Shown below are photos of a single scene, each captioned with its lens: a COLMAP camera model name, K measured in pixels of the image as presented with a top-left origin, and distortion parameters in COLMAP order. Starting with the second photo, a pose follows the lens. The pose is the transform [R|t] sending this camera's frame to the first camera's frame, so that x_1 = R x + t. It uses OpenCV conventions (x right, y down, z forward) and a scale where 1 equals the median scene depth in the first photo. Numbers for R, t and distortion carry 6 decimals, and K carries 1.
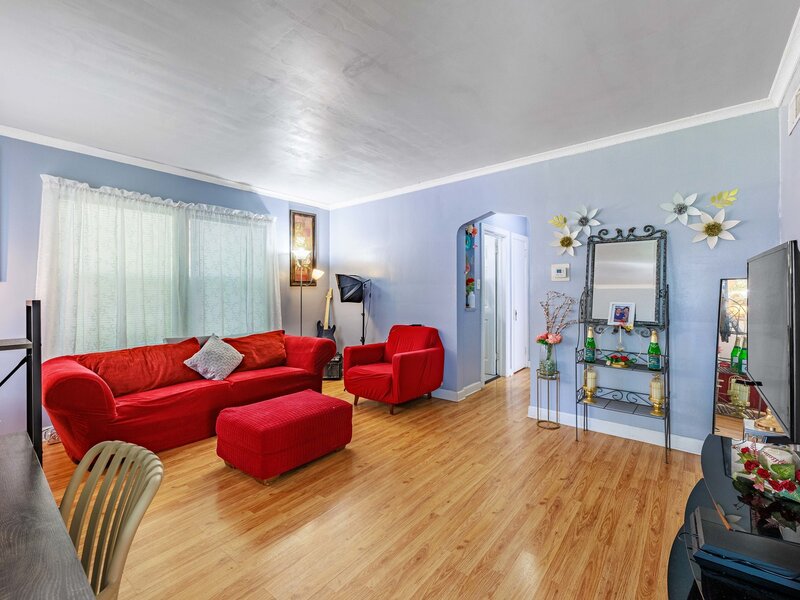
lens RADIAL K [[350.1, 0, 400.2], [0, 350.1, 293.9], [0, 0, 1]] dist [-0.000741, -0.000096]
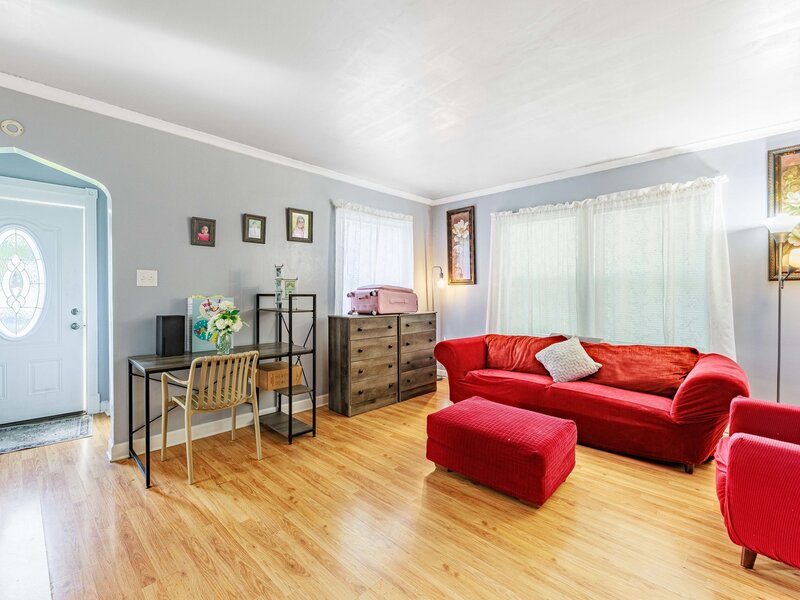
lens RADIAL K [[350.1, 0, 400.2], [0, 350.1, 293.9], [0, 0, 1]] dist [-0.000741, -0.000096]
pose [[-0.056580, 0.004494, -0.998388, 0.521202], [-0.006508, 0.999967, 0.004870, 0.005171], [0.998377, 0.006773, -0.056549, 0.710989]]
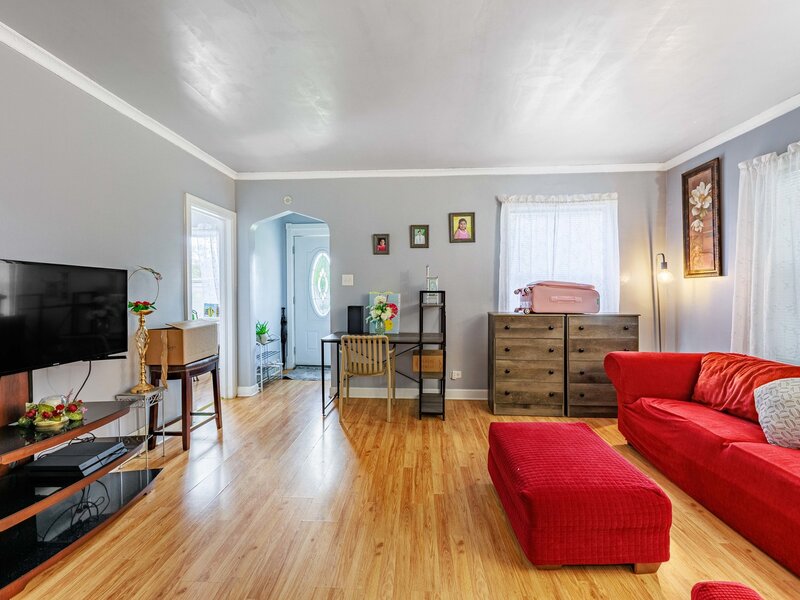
lens RADIAL K [[350.1, 0, 400.2], [0, 350.1, 293.9], [0, 0, 1]] dist [-0.000741, -0.000096]
pose [[-0.786824, 0.010903, -0.617081, 0.319375], [0.000144, 0.999847, 0.017482, 0.002154], [0.617178, 0.013667, -0.786705, 1.198255]]
